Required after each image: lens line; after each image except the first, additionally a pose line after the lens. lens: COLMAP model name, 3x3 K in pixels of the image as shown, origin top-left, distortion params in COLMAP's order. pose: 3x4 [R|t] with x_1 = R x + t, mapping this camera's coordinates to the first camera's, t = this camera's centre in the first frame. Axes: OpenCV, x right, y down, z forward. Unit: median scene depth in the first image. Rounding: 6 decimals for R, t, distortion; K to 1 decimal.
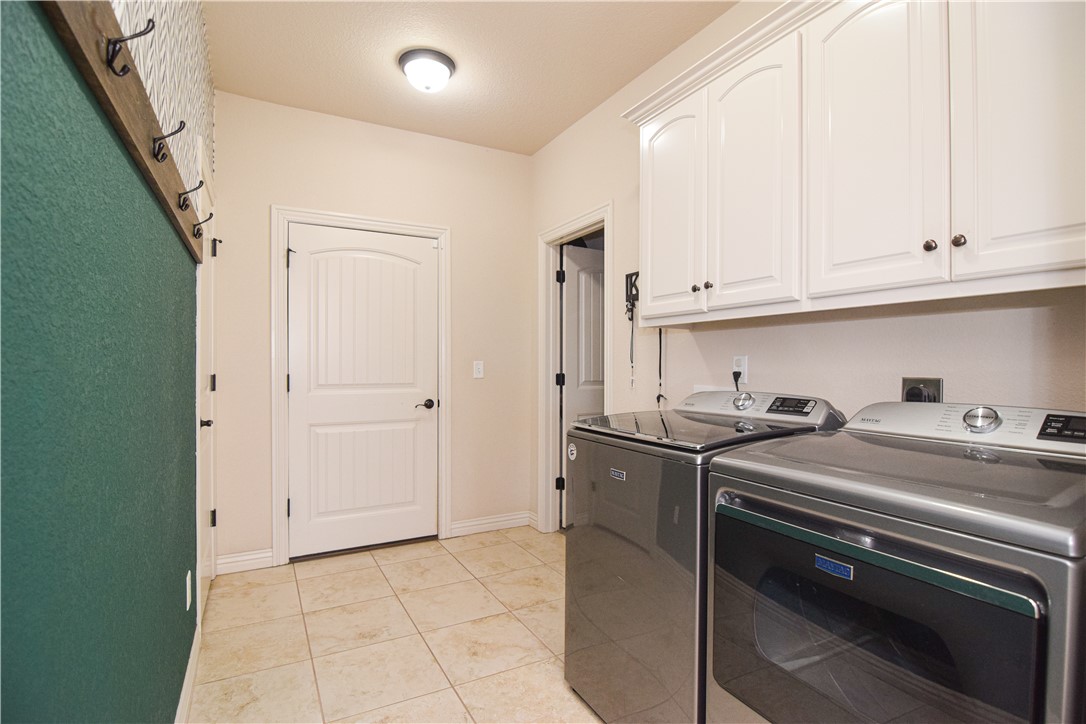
lens RADIAL K [[520.8, 0, 539.9], [0, 520.8, 362.0], [0, 0, 1]] dist [-0.015773, -0.006096]
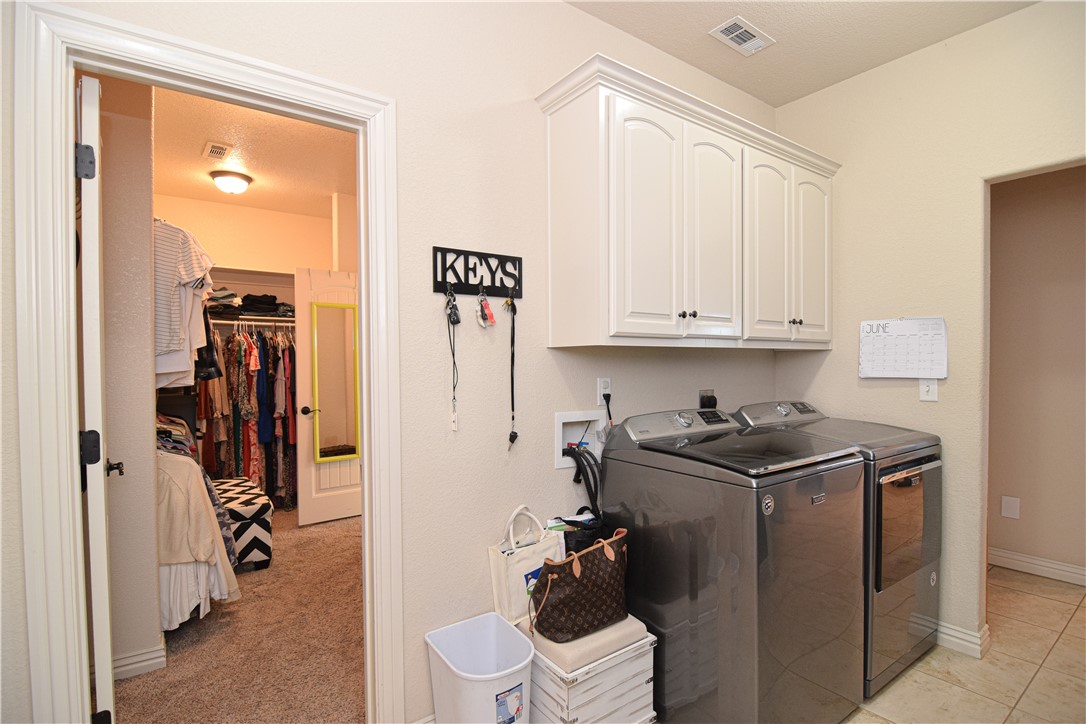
lens RADIAL K [[520.8, 0, 540.4], [0, 520.8, 368.4], [0, 0, 1]] dist [-0.015773, -0.006096]
pose [[-0.131524, -0.018172, 0.991146, -0.599848], [-0.002877, 0.999835, 0.017950, -0.048452], [-0.991309, -0.000490, -0.131555, 1.260230]]
